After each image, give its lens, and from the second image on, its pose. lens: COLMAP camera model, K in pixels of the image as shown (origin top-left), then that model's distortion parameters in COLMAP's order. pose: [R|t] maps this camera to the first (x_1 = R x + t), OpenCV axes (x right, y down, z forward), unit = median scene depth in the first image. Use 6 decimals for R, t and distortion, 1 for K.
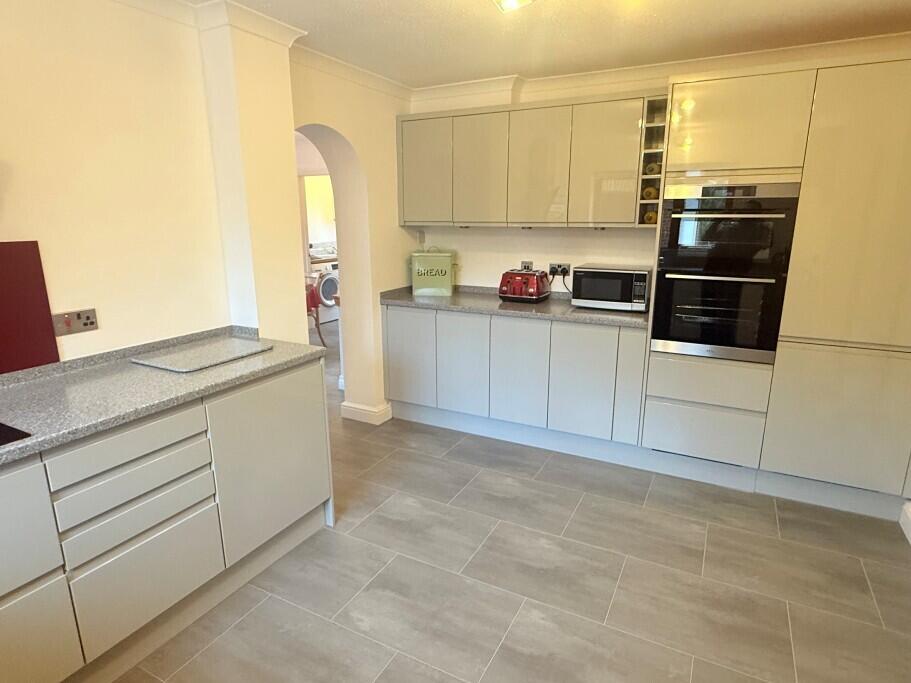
lens RADIAL K [[526.8, 0, 455.7], [0, 526.8, 339.0], [0, 0, 1]] dist [0.005690, 0.002092]
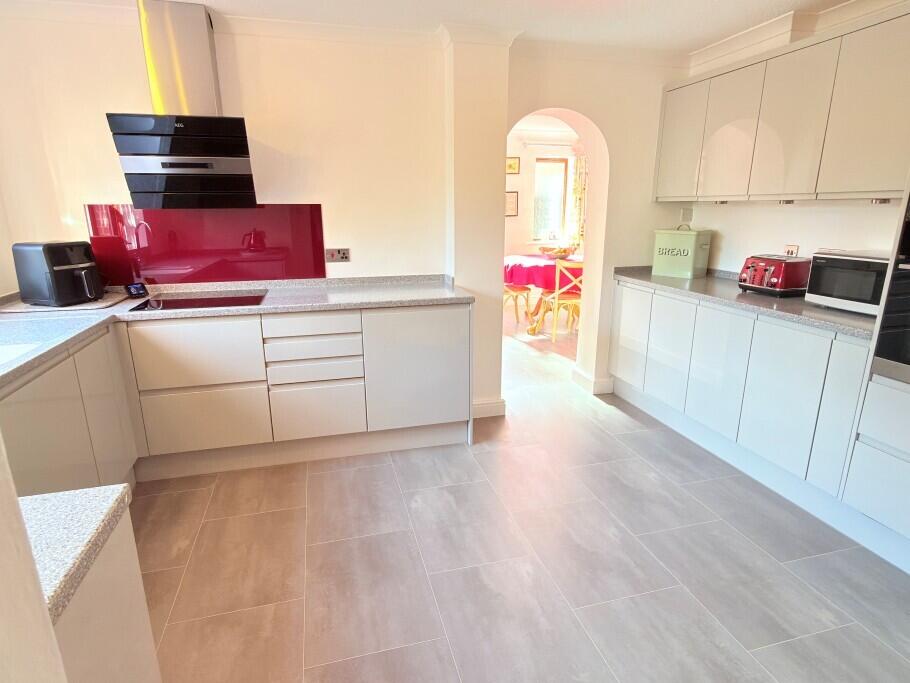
lens RADIAL K [[505.1, 0, 454.0], [0, 505.1, 344.3], [0, 0, 1]] dist [-0.003825, 0.002300]
pose [[0.680493, 0.195263, -0.706259, 0.530213], [-0.168200, 0.979729, 0.108807, 0.005558], [0.713188, 0.044750, 0.699542, 0.144311]]
